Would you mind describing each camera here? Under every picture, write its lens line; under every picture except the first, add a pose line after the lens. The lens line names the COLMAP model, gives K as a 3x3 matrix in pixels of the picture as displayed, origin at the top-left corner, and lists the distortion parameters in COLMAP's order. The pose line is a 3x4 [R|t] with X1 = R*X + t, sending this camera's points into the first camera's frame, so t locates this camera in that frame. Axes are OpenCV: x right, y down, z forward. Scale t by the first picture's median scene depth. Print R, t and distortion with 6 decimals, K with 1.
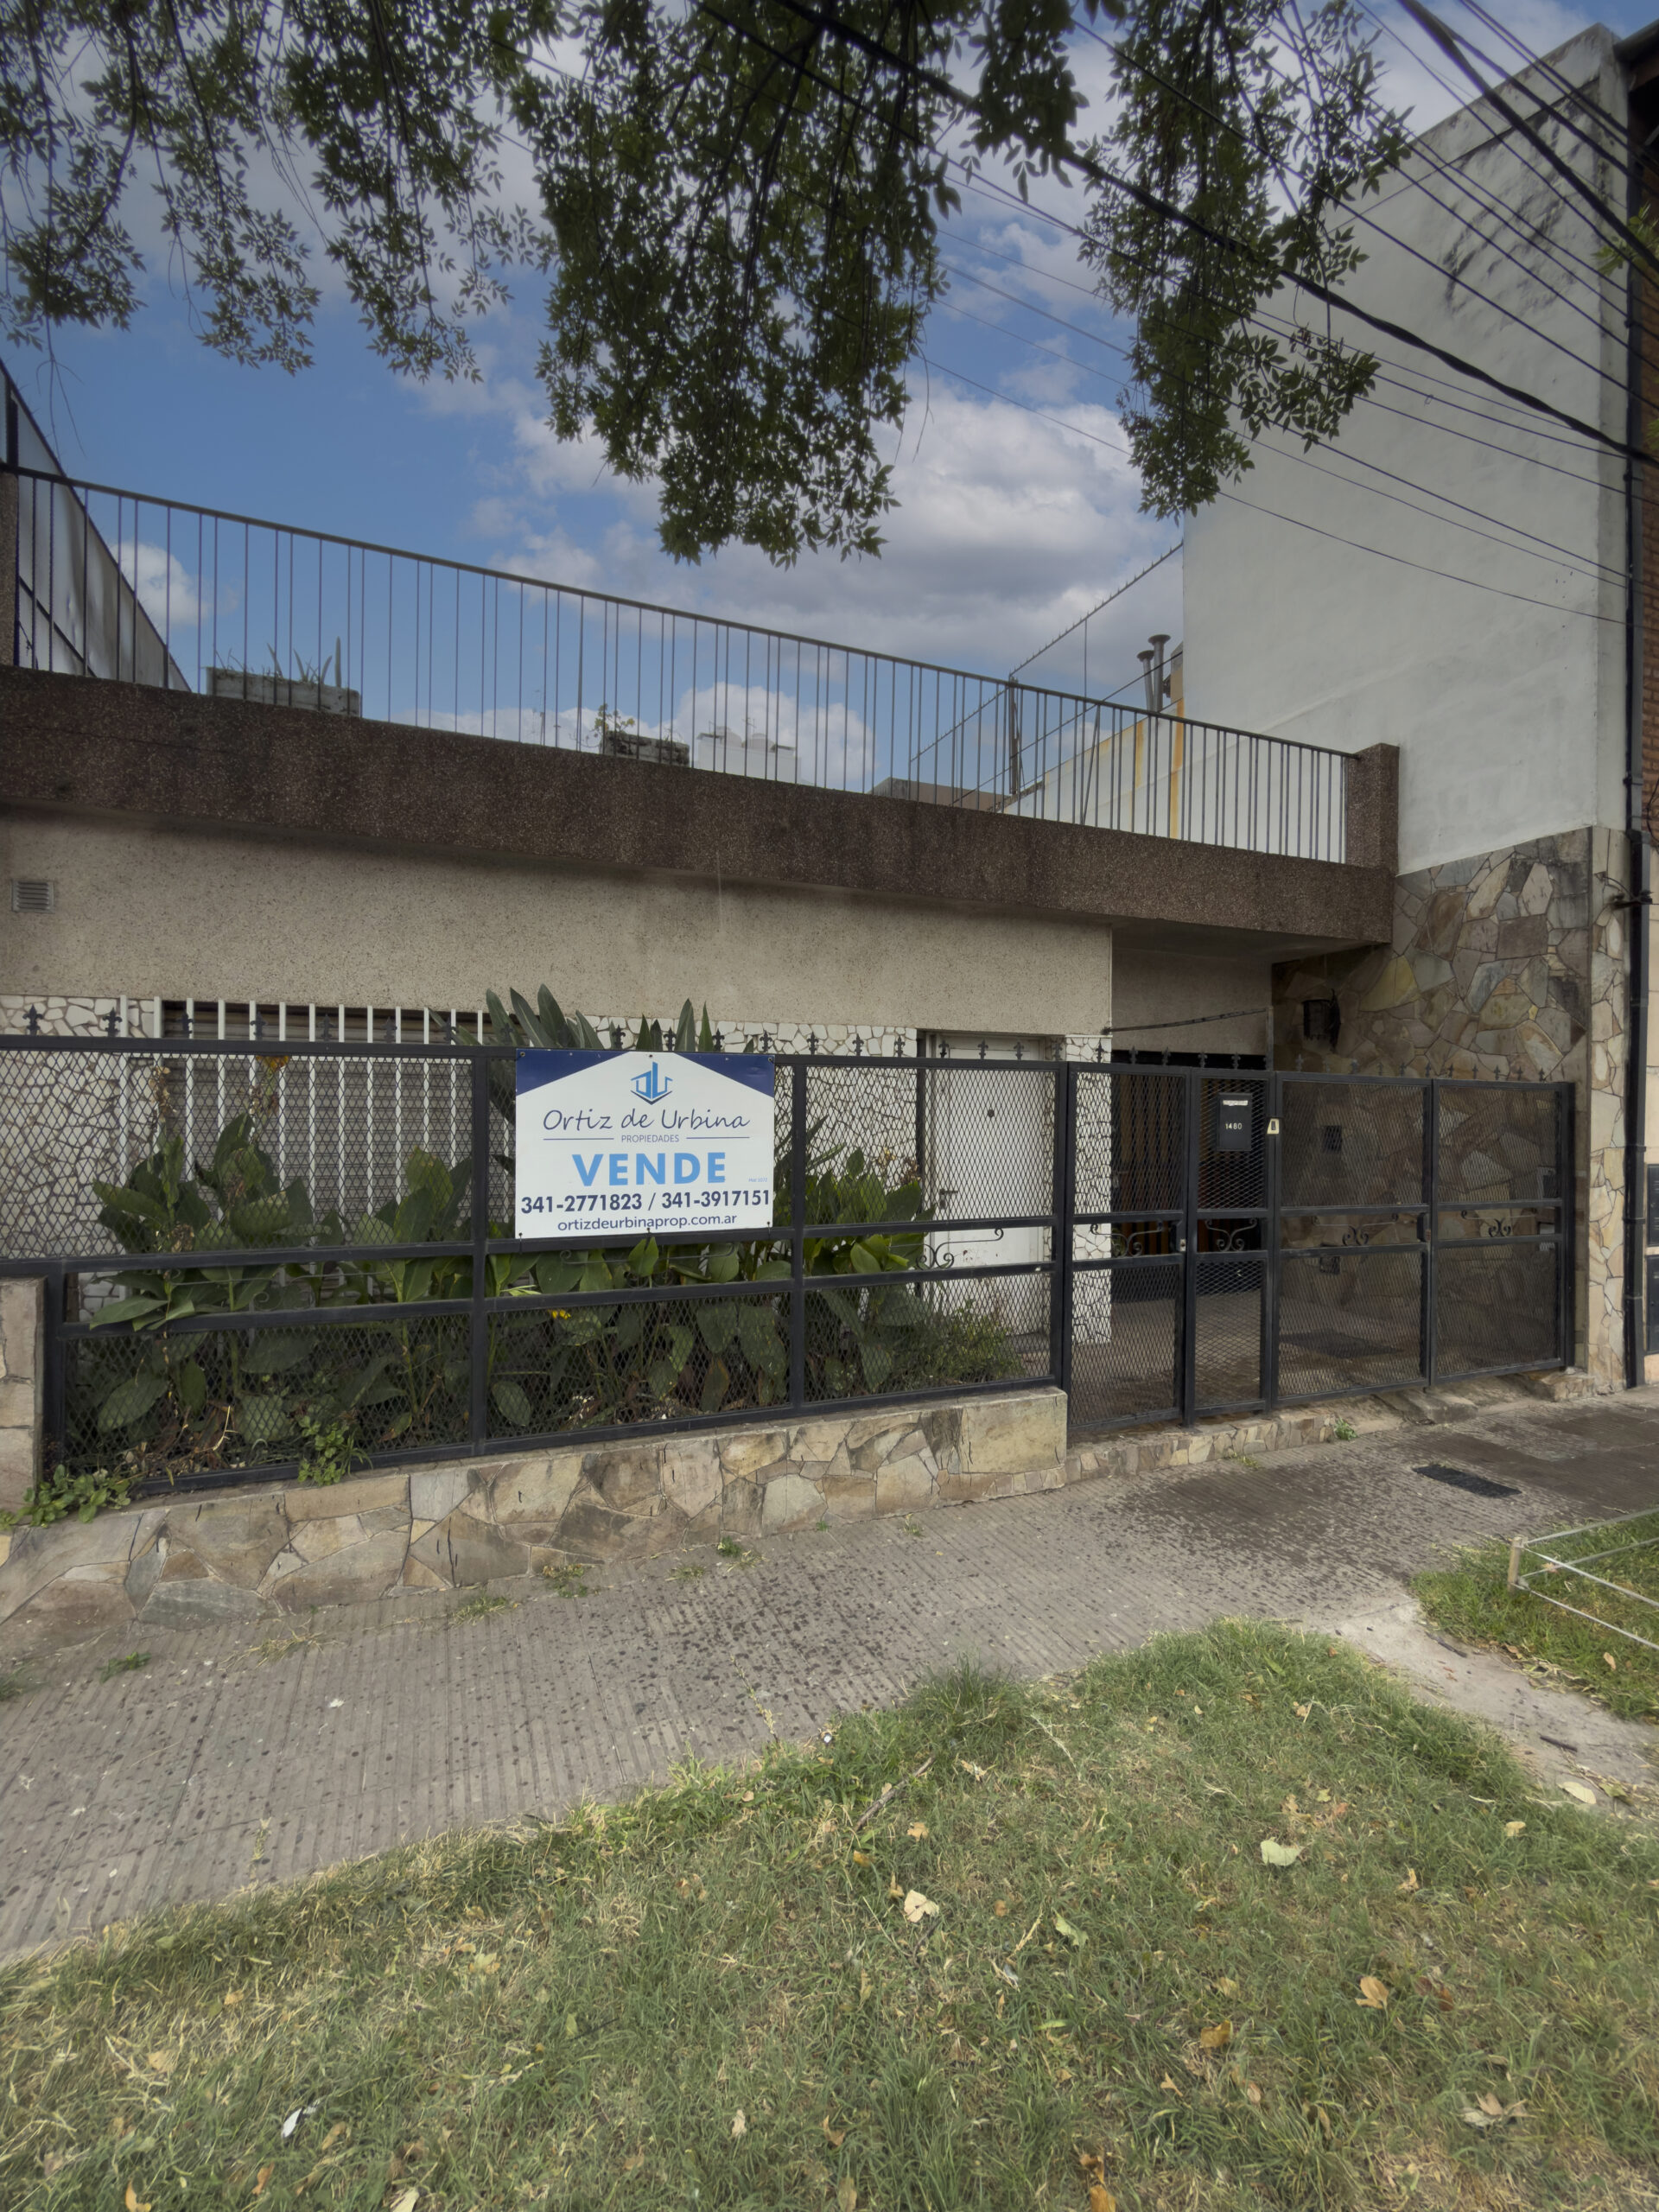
lens RADIAL K [[965.7, 0, 821.4], [0, 965.7, 1109.0], [0, 0, 1]] dist [-0.000726, 0.000951]
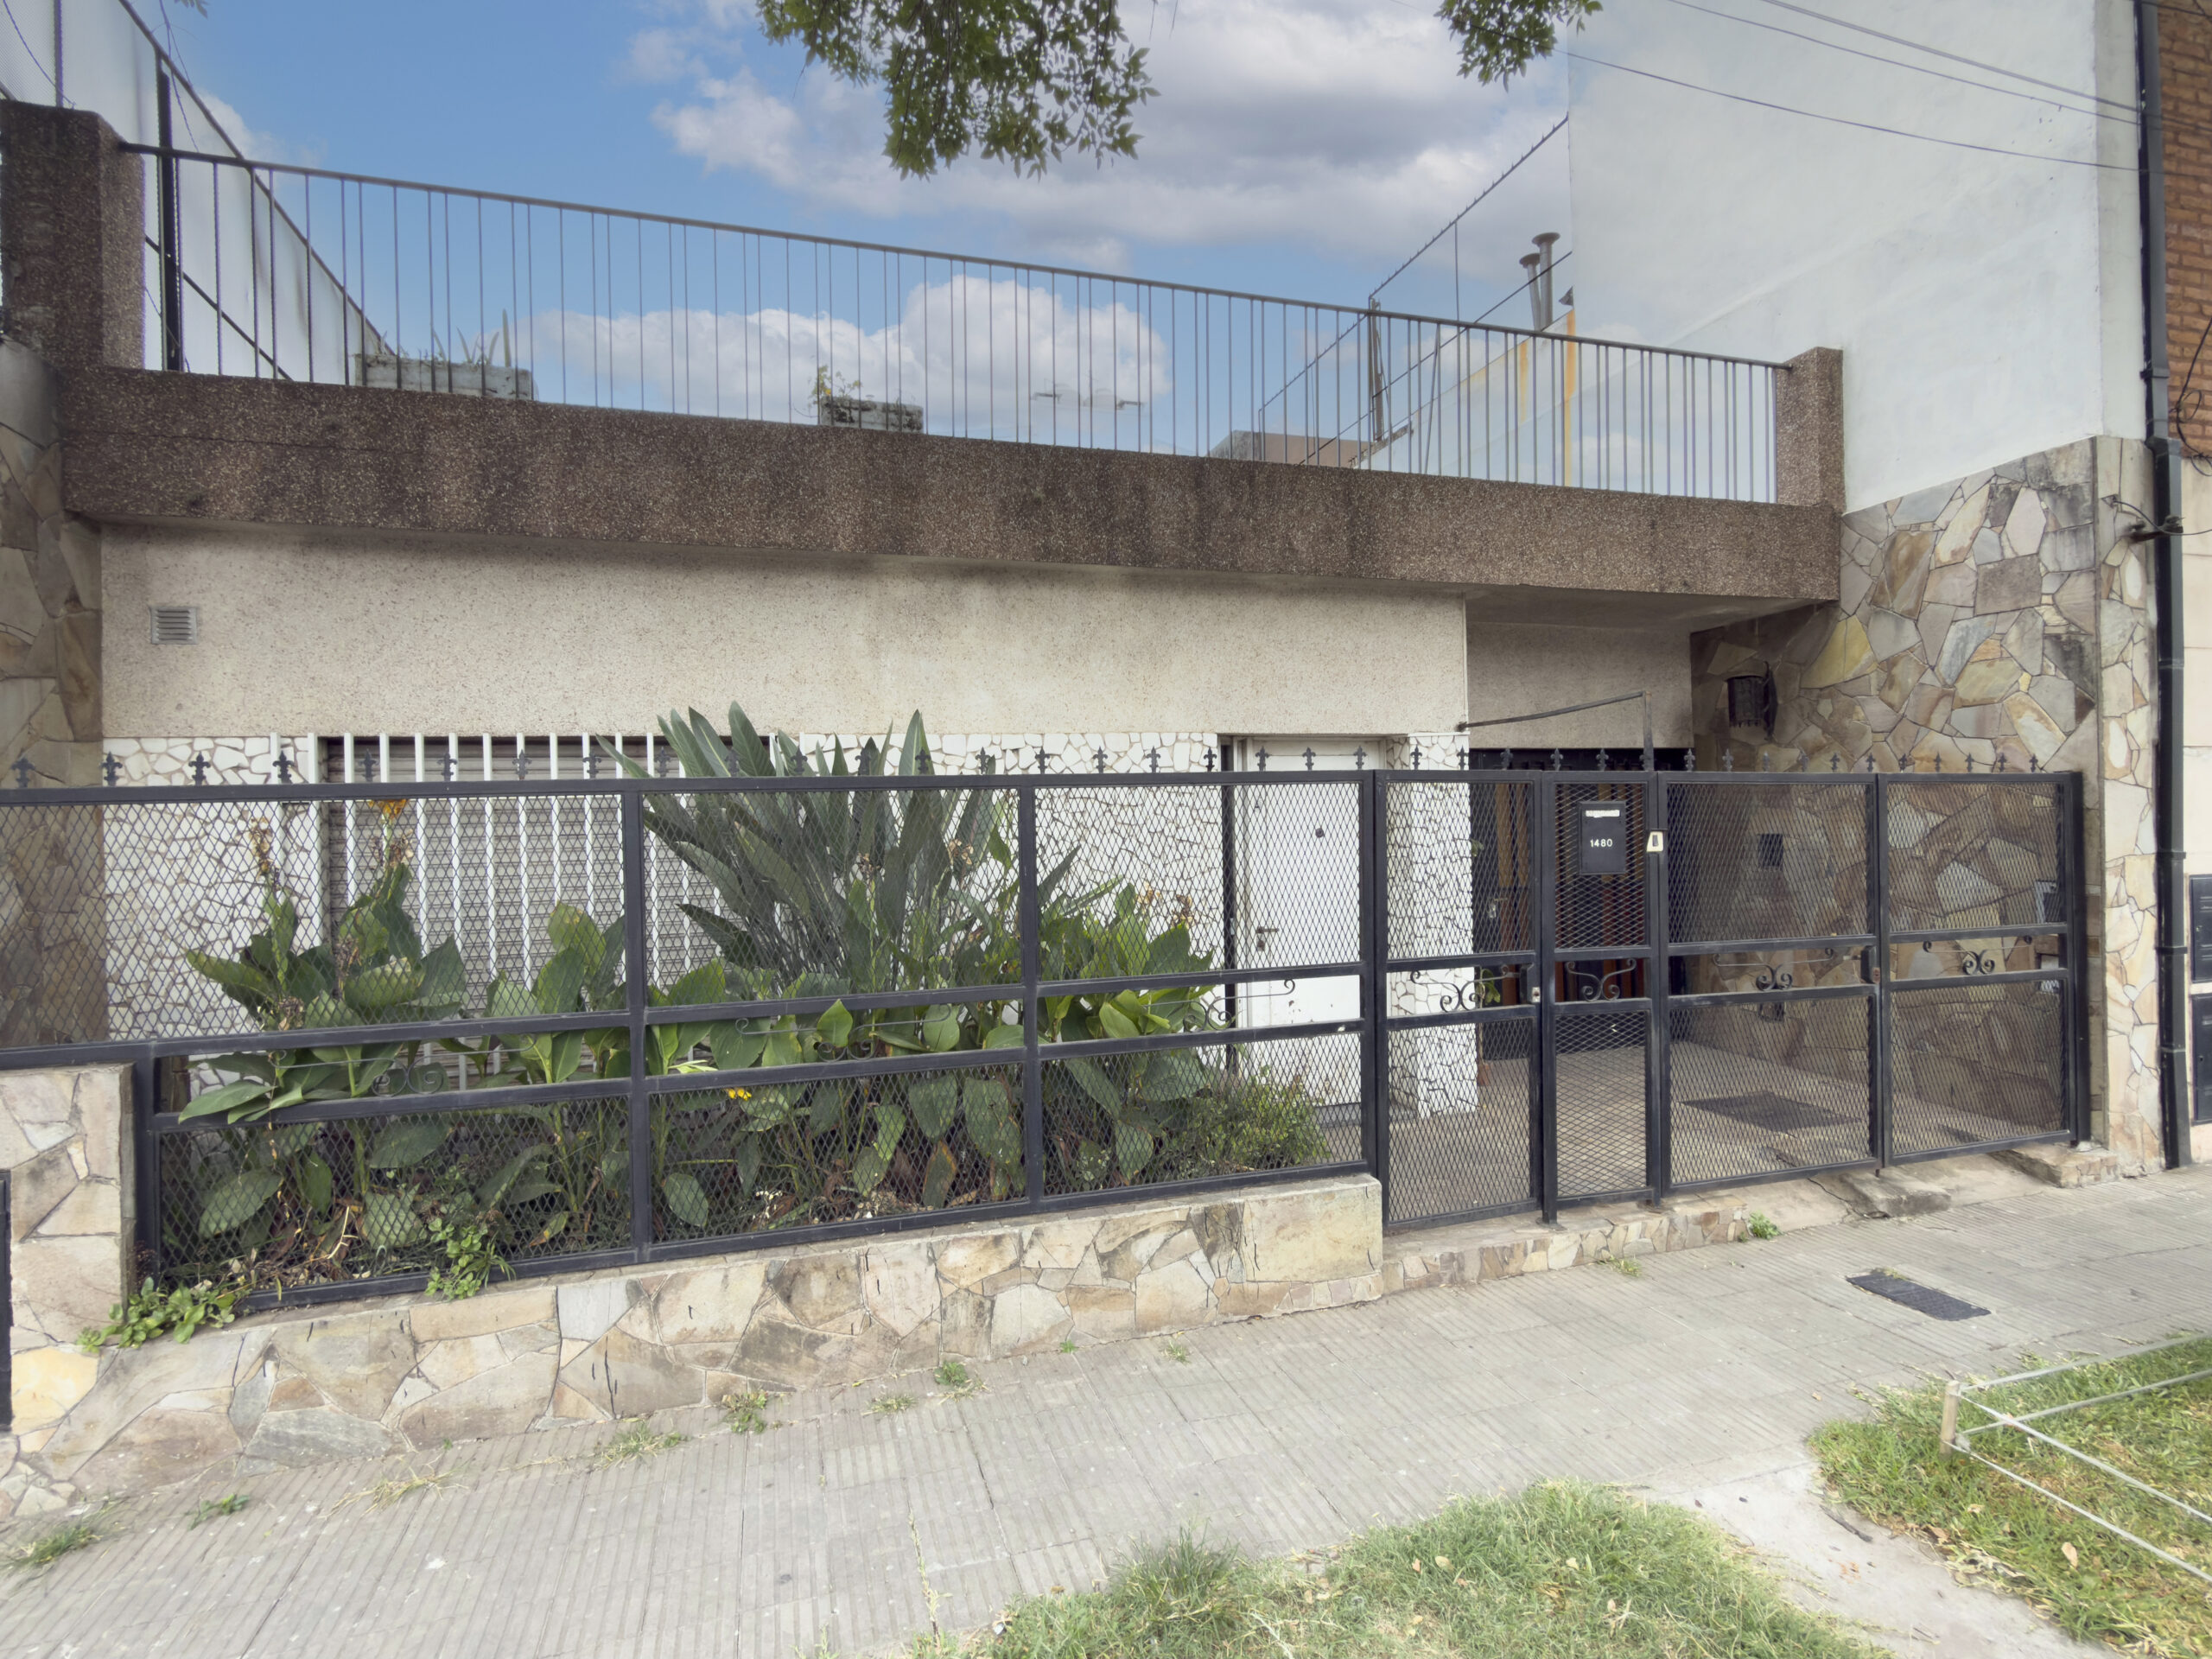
lens RADIAL K [[1121.9, 0, 1104.3], [0, 1121.9, 831.6], [0, 0, 1]] dist [0.003809, -0.002574]
pose [[0.995031, -0.029486, -0.095102, 0.130219], [0.030036, 0.999539, 0.004354, -0.009626], [0.094930, -0.007189, 0.995458, 0.052068]]
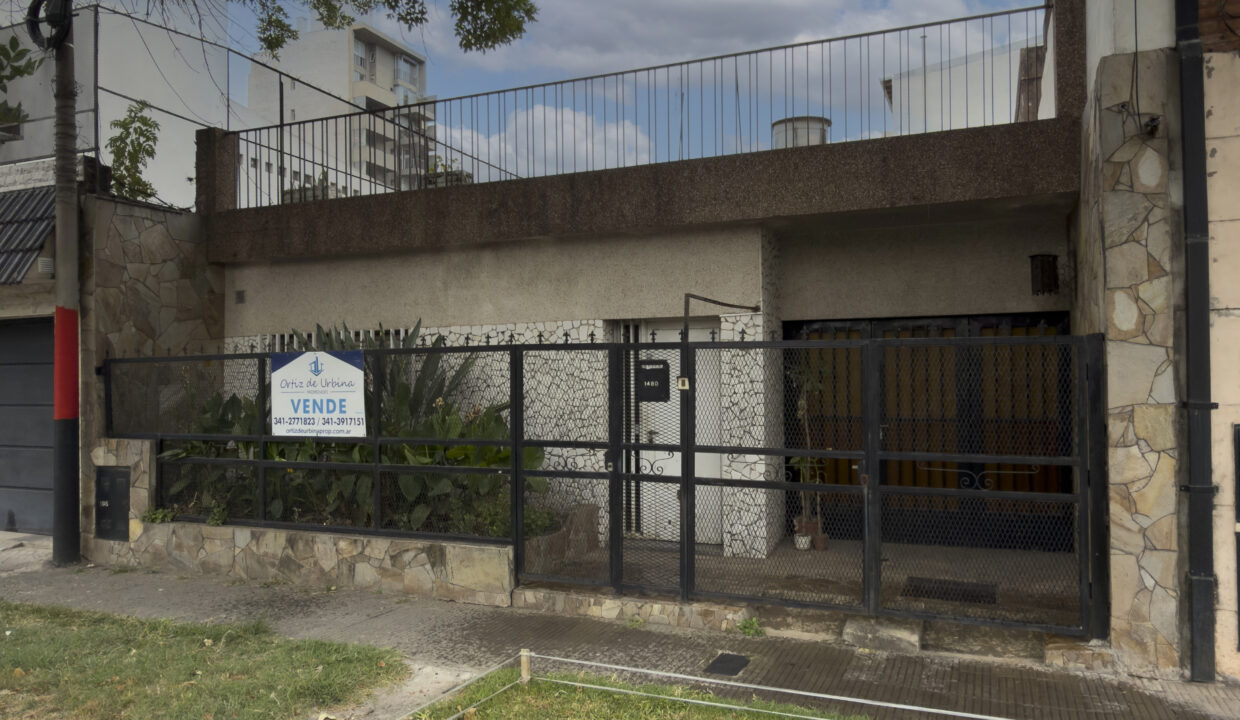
lens RADIAL K [[890.8, 0, 622.6], [0, 890.8, 366.7], [0, 0, 1]] dist [0.001971, -0.002793]
pose [[0.695113, -0.023548, -0.718515, 1.563105], [0.015876, 0.999722, -0.017405, 0.017715], [0.718726, 0.000691, 0.695293, 0.104288]]
